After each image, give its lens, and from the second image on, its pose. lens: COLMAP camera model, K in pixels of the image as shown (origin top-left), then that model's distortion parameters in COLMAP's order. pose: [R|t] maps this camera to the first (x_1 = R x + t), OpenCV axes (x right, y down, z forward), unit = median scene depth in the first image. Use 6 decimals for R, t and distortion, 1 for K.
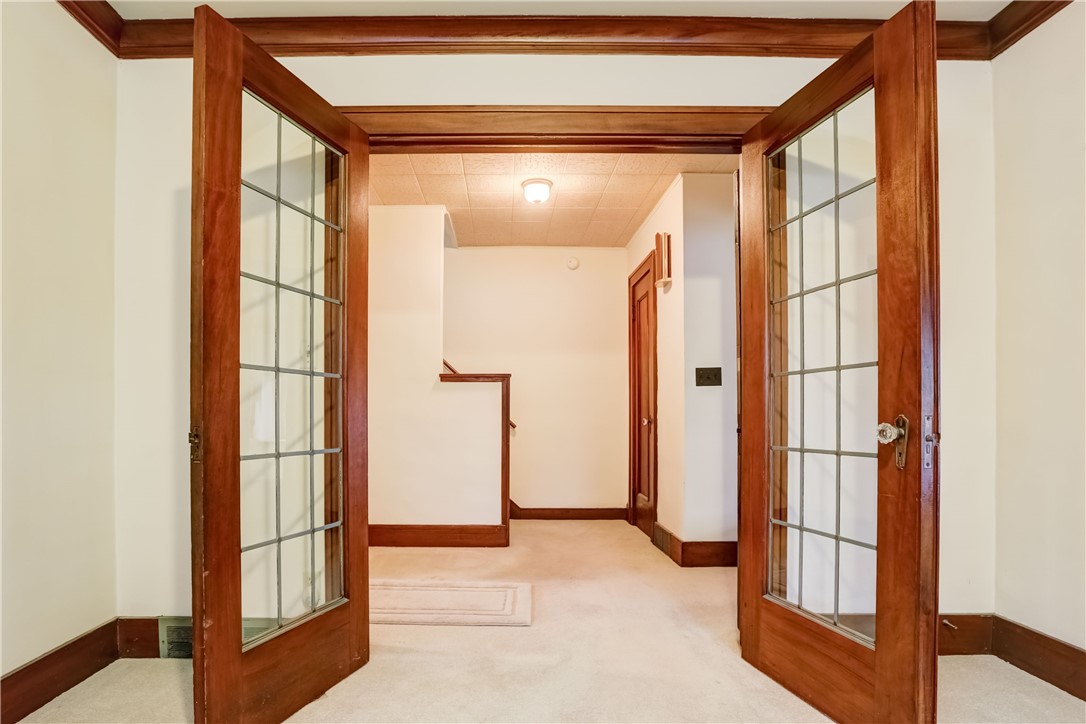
lens RADIAL K [[584.0, 0, 500.9], [0, 584.0, 420.8], [0, 0, 1]] dist [-0.043109, 0.004921]
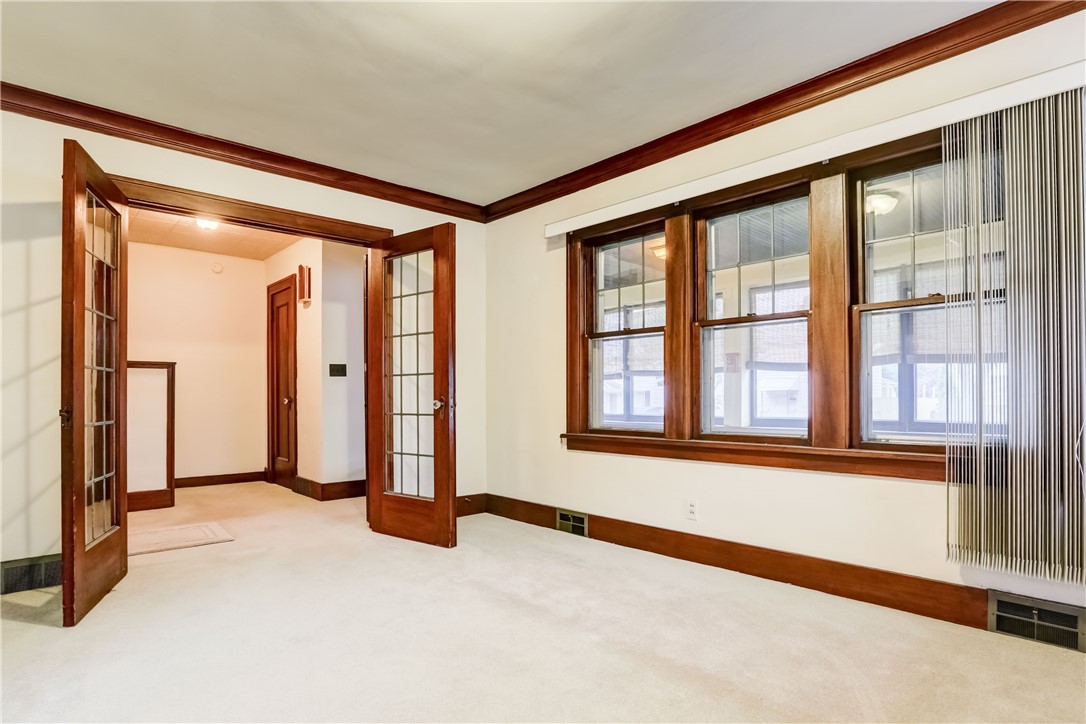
lens RADIAL K [[641.5, 0, 503.2], [0, 641.5, 398.5], [0, 0, 1]] dist [-0.027555, -0.000875]
pose [[0.783351, -0.004857, 0.621560, -0.534140], [0.007219, 0.999973, -0.001284, 0.001898], [-0.621537, 0.005493, 0.783365, -0.879259]]
